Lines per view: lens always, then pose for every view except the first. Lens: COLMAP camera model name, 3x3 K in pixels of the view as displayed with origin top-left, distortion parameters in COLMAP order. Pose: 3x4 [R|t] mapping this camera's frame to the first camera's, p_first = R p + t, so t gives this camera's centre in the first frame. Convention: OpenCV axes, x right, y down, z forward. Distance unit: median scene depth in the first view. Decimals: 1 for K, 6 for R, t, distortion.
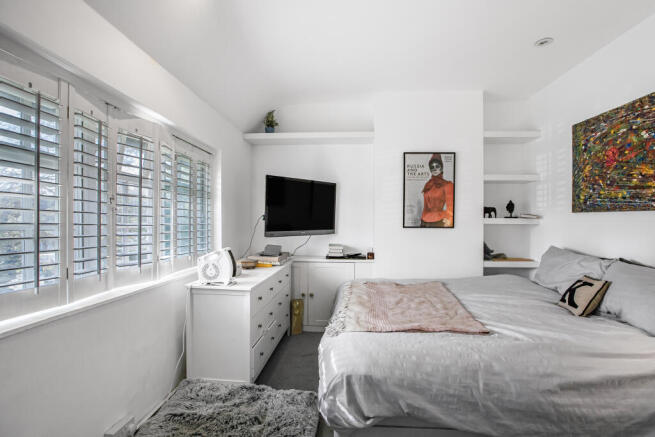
lens RADIAL K [[302.0, 0, 328.3], [0, 302.0, 221.8], [0, 0, 1]] dist [-0.026856, 0.000887]
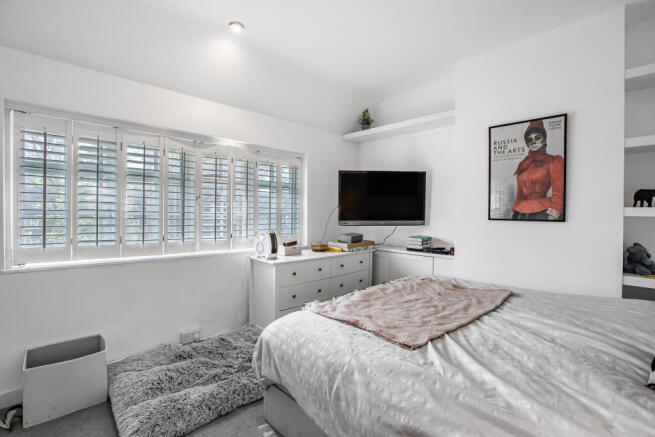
lens RADIAL K [[297.4, 0, 329.7], [0, 297.4, 213.8], [0, 0, 1]] dist [-0.023309, 0.000458]
pose [[0.749457, 0.007016, -0.662016, 0.458724], [-0.005196, 0.999975, 0.004715, 0.001607], [0.662033, -0.000093, 0.749475, 0.123991]]
